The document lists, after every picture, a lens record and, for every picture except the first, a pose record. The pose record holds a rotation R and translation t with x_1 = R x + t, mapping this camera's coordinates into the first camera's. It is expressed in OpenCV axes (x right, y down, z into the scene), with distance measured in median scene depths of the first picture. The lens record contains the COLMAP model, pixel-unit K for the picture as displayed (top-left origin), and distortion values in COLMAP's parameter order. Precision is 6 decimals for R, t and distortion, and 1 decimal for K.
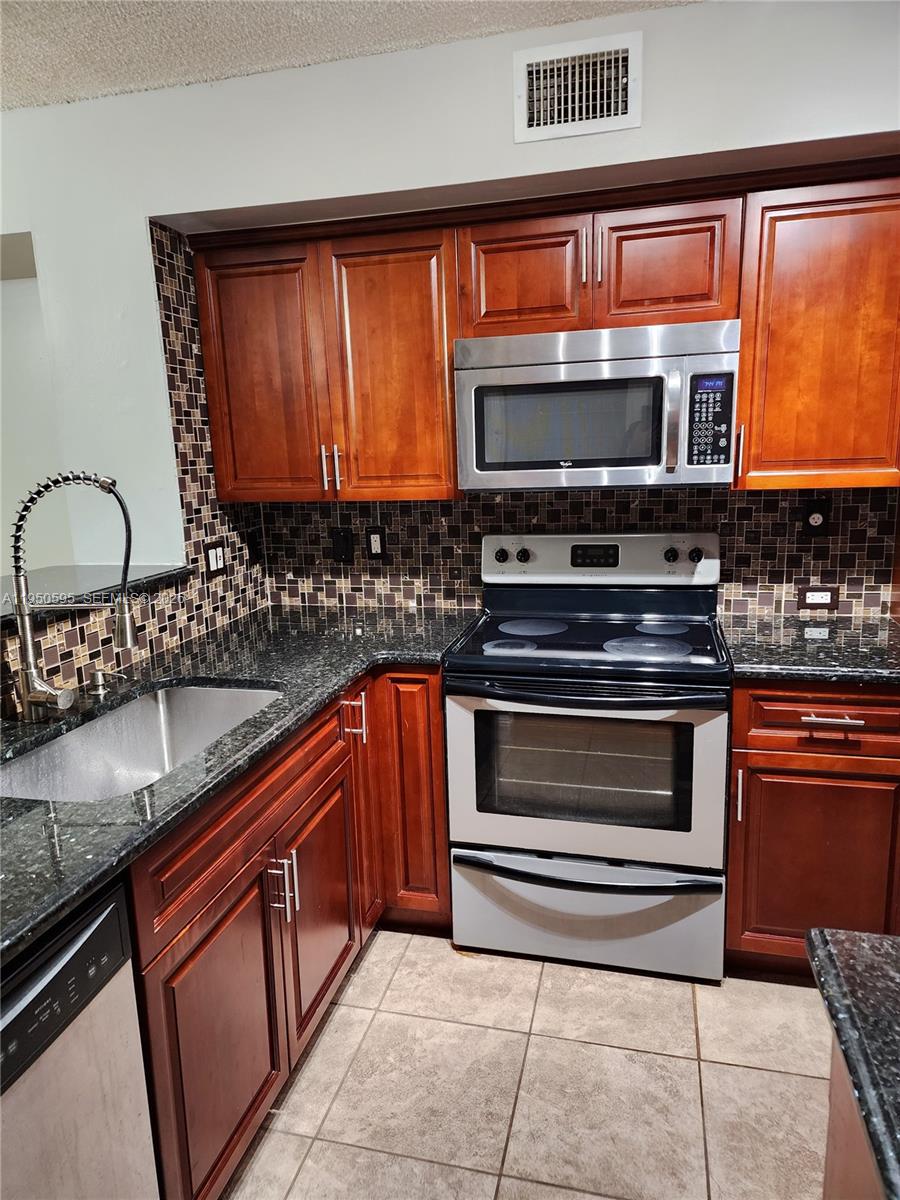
lens RADIAL K [[798.0, 0, 448.4], [0, 798.0, 605.8], [0, 0, 1]] dist [0.088621, -0.083474]
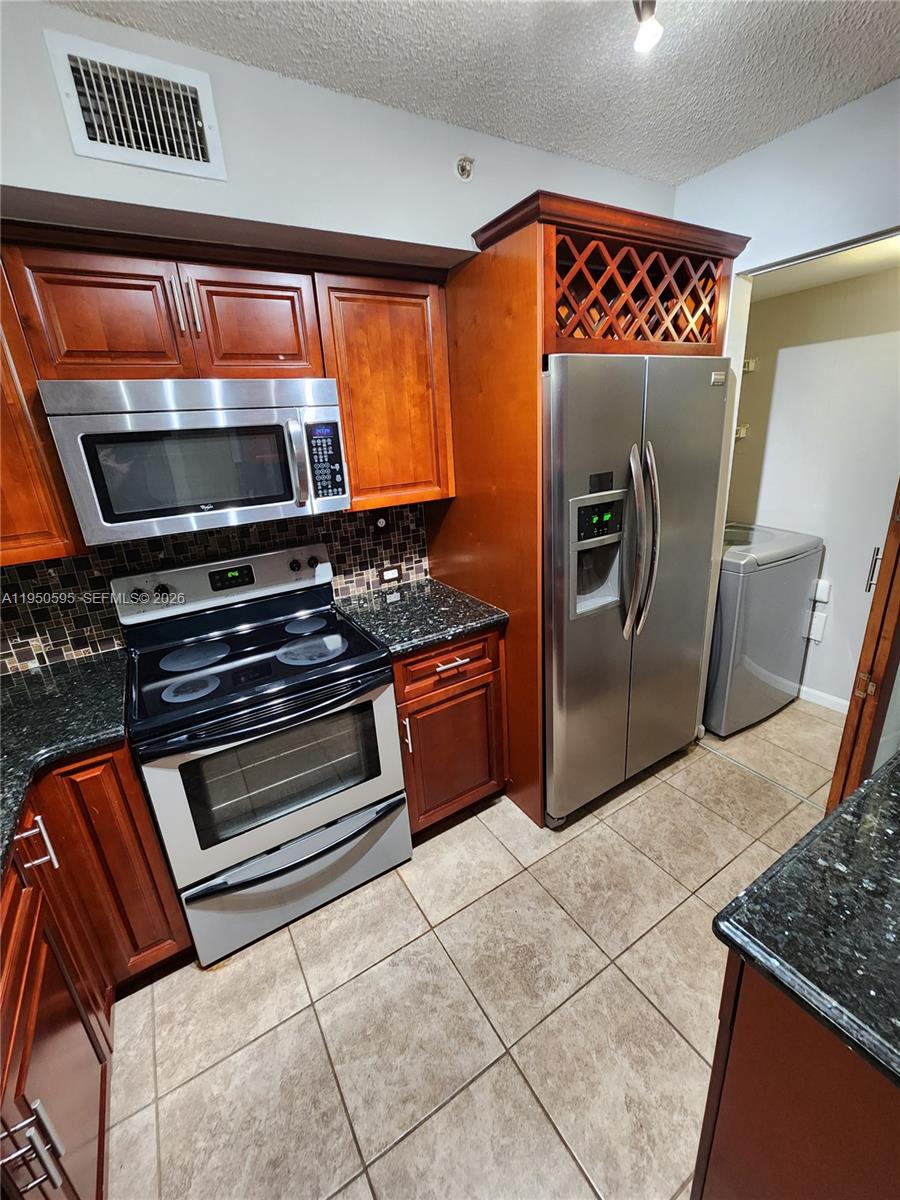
lens RADIAL K [[490.9, 0, 448.1], [0, 490.9, 589.8], [0, 0, 1]] dist [0.000125, 0.000294]
pose [[0.701469, -0.234071, 0.673166, -0.090655], [0.178469, 0.972126, 0.152051, -0.113735], [-0.689993, 0.013480, 0.723690, 0.316480]]
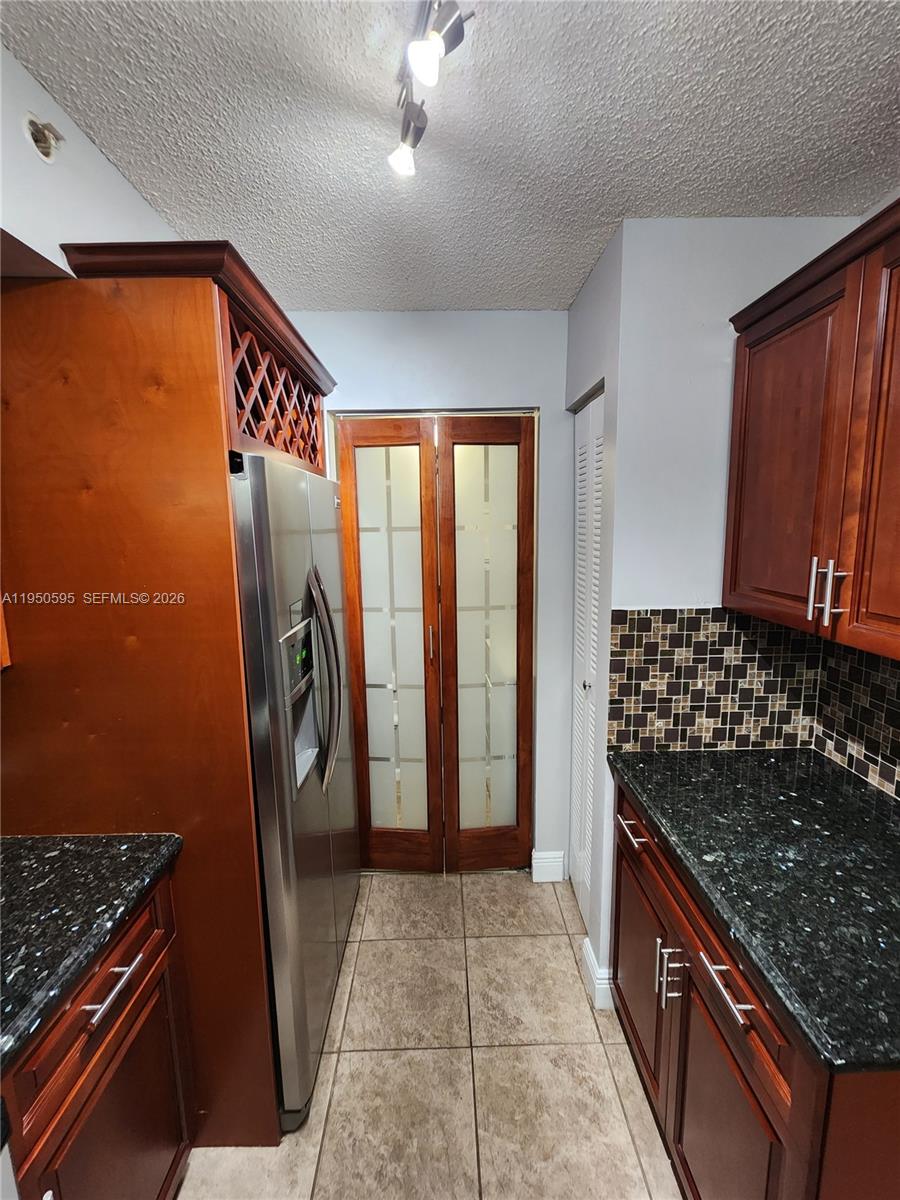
lens RADIAL K [[491.7, 0, 449.7], [0, 491.7, 590.1], [0, 0, 1]] dist [0.001928, -0.002199]
pose [[-0.257161, -0.095673, 0.961621, -0.008753], [0.213439, 0.964889, 0.153077, -0.193751], [-0.942503, 0.244613, -0.227711, 0.640215]]
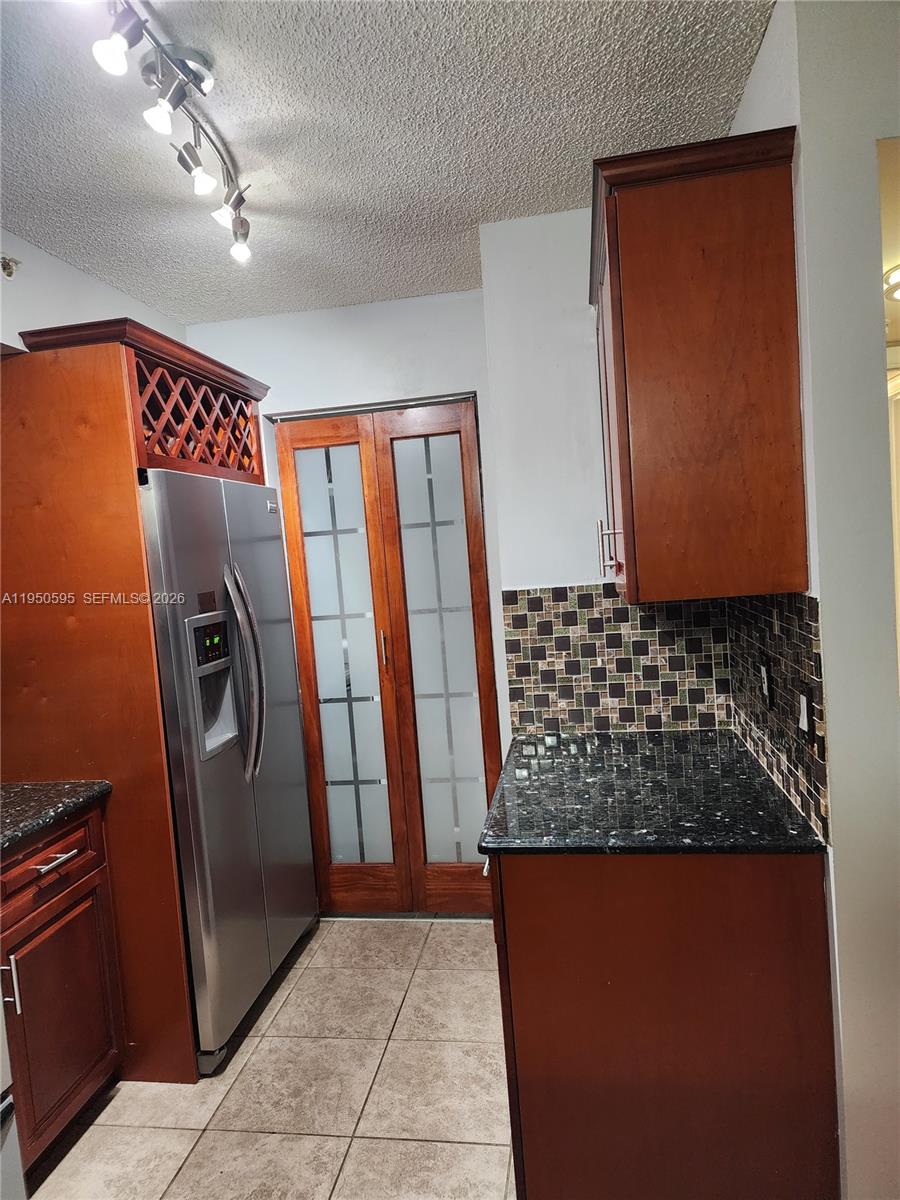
lens RADIAL K [[796.2, 0, 439.9], [0, 796.2, 605.0], [0, 0, 1]] dist [0.073002, -0.071715]
pose [[-0.068938, -0.032290, 0.997098, -0.512784], [0.272899, 0.960744, 0.049981, -0.080906], [-0.959570, 0.275552, -0.057420, 0.444201]]
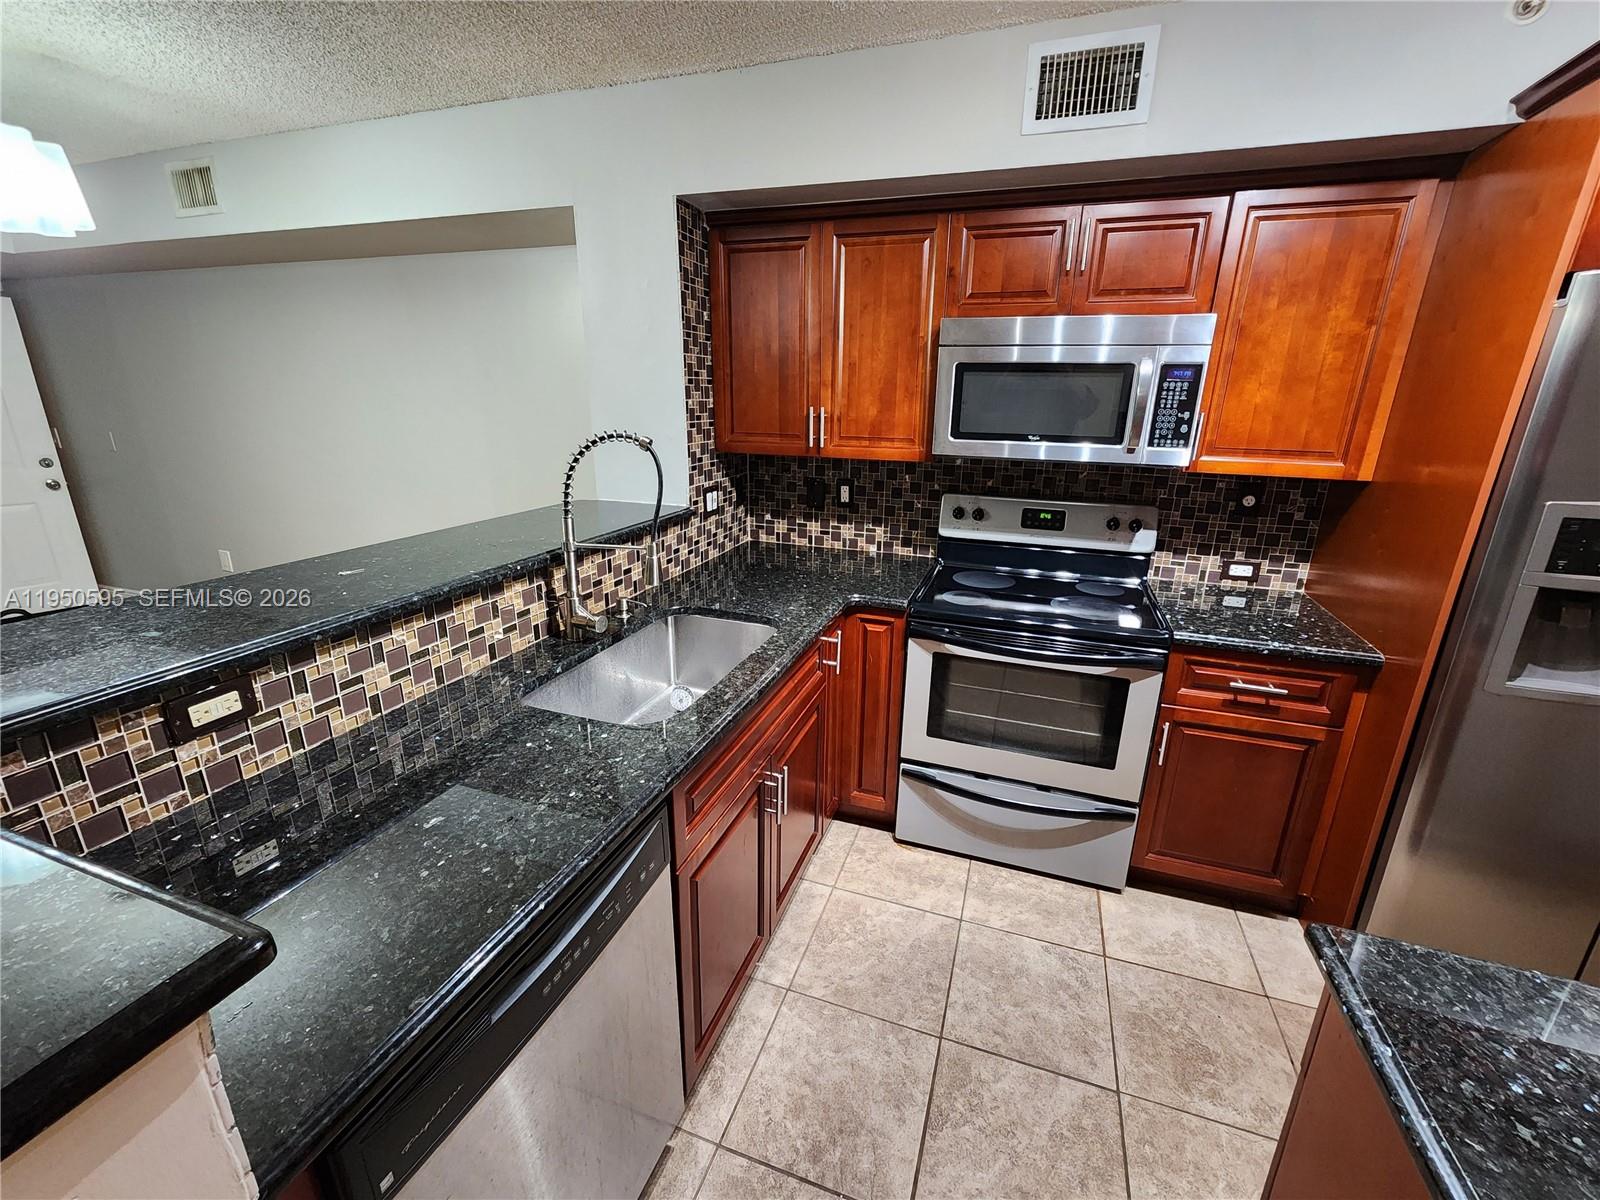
lens RADIAL K [[658.2, 0, 818.1], [0, 658.2, 596.6], [0, 0, 1]] dist [-0.003094, 0.004714]
pose [[0.995680, 0.071514, -0.059216, -0.080317], [-0.065080, 0.992420, 0.104246, -0.035397], [0.066222, -0.099942, 0.992787, 0.057193]]
